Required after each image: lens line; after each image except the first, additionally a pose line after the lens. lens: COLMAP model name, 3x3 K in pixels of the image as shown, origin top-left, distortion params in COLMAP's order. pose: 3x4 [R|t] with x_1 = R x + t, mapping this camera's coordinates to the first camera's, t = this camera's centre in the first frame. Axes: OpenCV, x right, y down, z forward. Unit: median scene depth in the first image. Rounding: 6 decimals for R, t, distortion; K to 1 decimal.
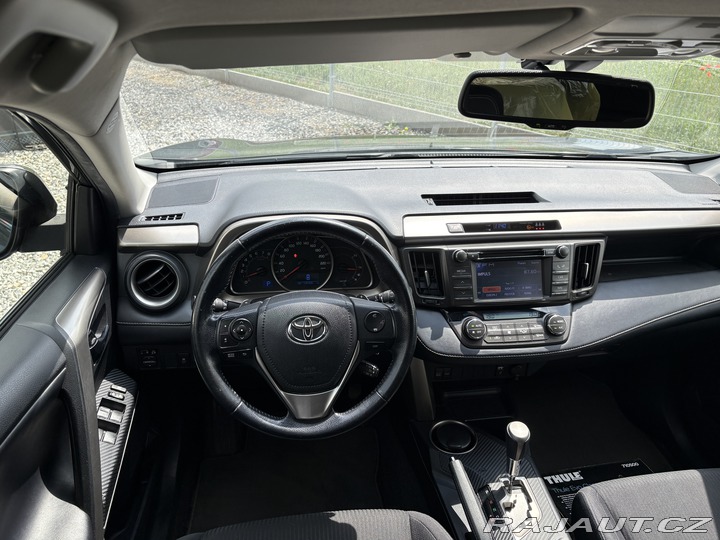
lens RADIAL K [[563.5, 0, 355.4], [0, 563.5, 270.1], [0, 0, 1]] dist [0.044110, -0.044955]
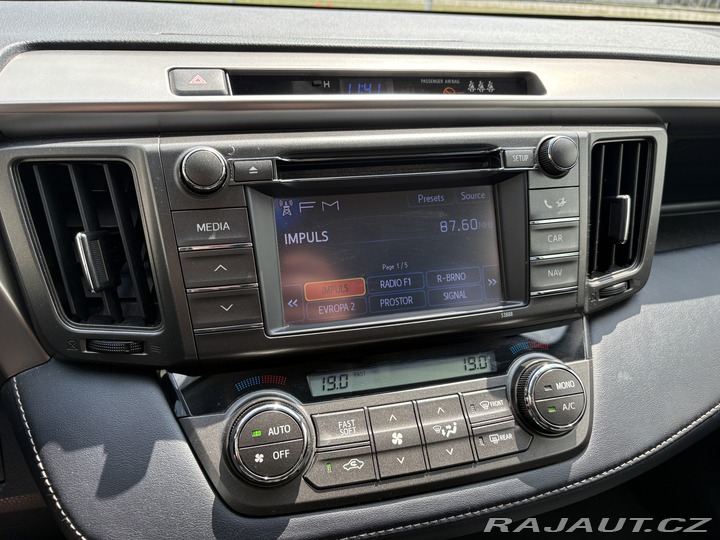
lens RADIAL K [[563.5, 0, 365.4], [0, 563.5, 266.5], [0, 0, 1]] dist [0.044110, -0.044955]
pose [[0.991436, -0.046699, 0.121958, 0.224443], [0.047367, 0.998874, -0.002587, 0.024182], [-0.121700, 0.008341, 0.992532, 0.717134]]
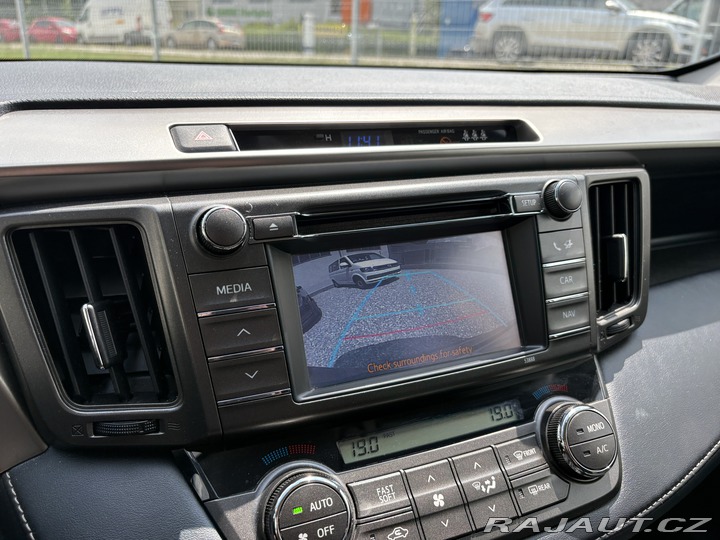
lens RADIAL K [[563.5, 0, 362.1], [0, 563.5, 276.5], [0, 0, 1]] dist [0.044110, -0.044955]
pose [[0.967274, -0.094172, 0.235611, 0.182878], [0.112486, 0.991492, -0.065503, 0.018744], [-0.227438, 0.089863, 0.969637, 0.735152]]
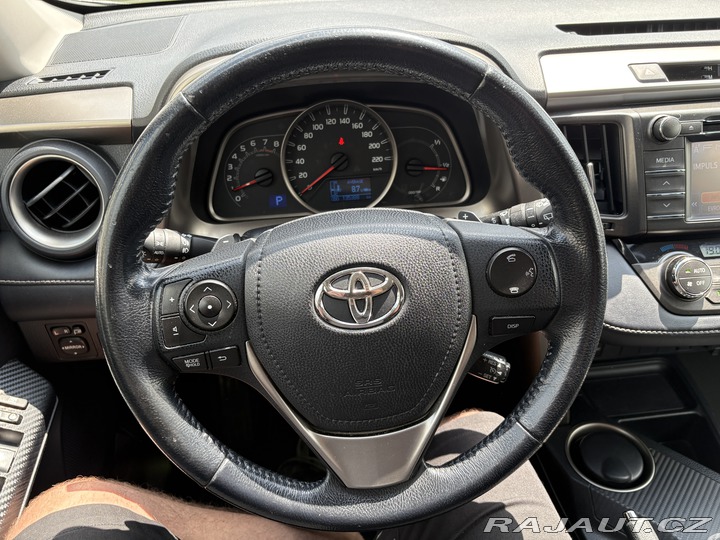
lens RADIAL K [[563.5, 0, 360.8], [0, 563.5, 274.1], [0, 0, 1]] dist [0.044110, -0.044955]
pose [[0.998780, -0.024501, -0.042880, -0.056674], [0.030482, 0.988971, 0.144938, 0.019472], [0.038856, -0.146068, 0.988511, 0.483354]]
